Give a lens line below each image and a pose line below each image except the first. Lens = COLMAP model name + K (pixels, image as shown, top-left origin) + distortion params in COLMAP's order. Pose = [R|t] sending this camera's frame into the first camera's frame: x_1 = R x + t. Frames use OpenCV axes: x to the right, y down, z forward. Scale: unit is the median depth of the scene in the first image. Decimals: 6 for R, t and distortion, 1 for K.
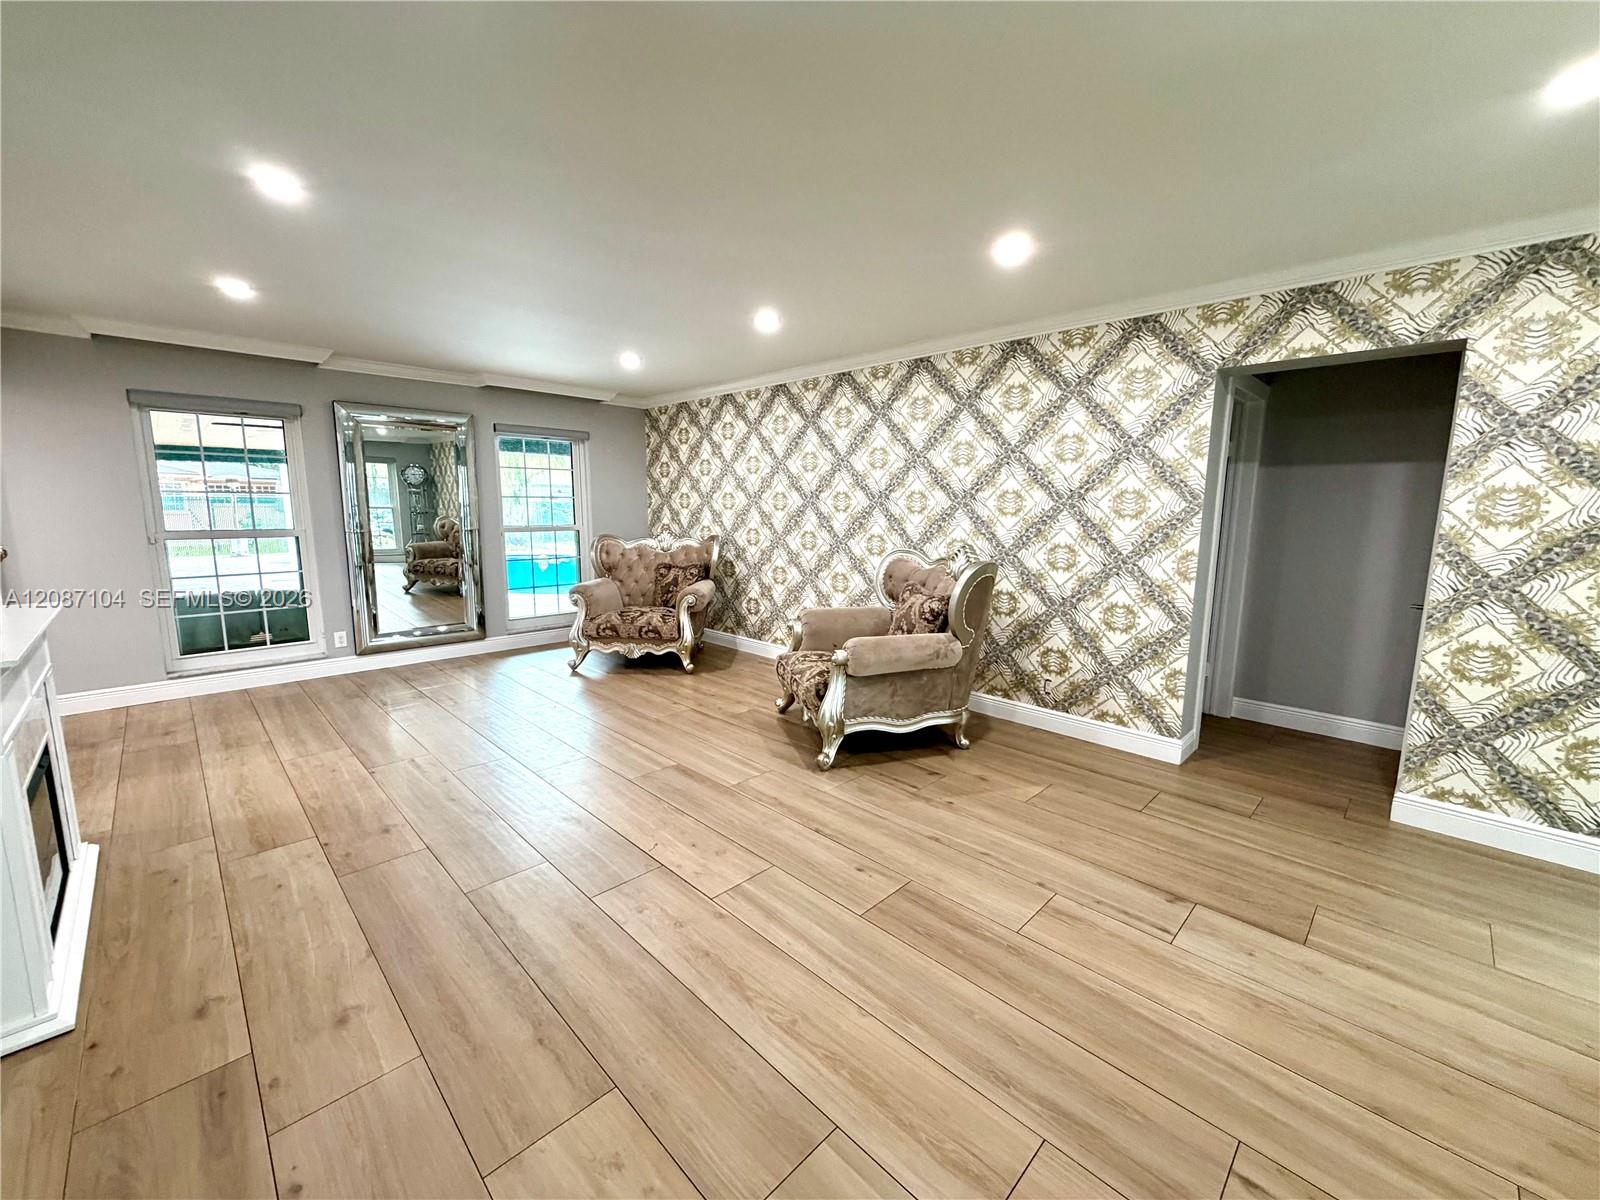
lens RADIAL K [[644.7, 0, 794.4], [0, 644.7, 600.8], [0, 0, 1]] dist [0.001483, 0.000197]
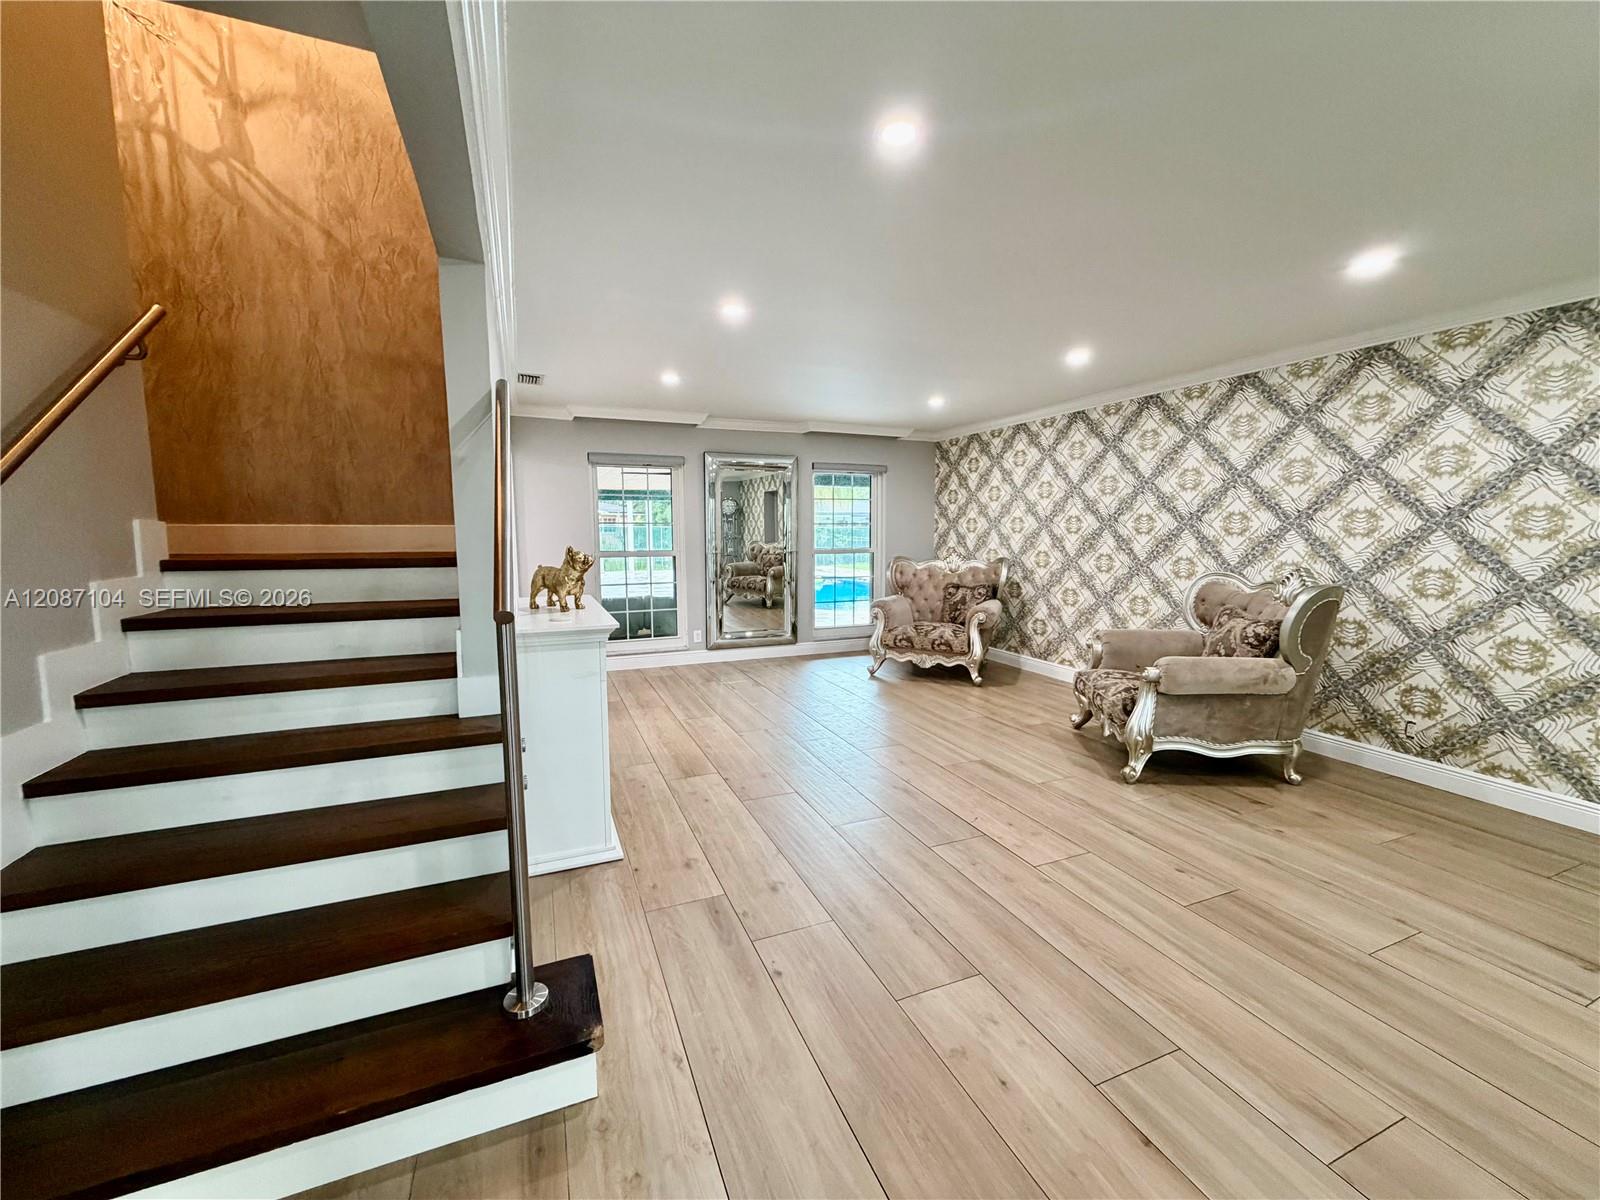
lens RADIAL K [[639.9, 0, 796.1], [0, 639.9, 599.8], [0, 0, 1]] dist [0.000623, 0.000076]
pose [[0.925221, 0.032220, -0.378057, -0.052354], [-0.047190, 0.998423, -0.030396, 0.019696], [0.376482, 0.045964, 0.925283, -0.119359]]
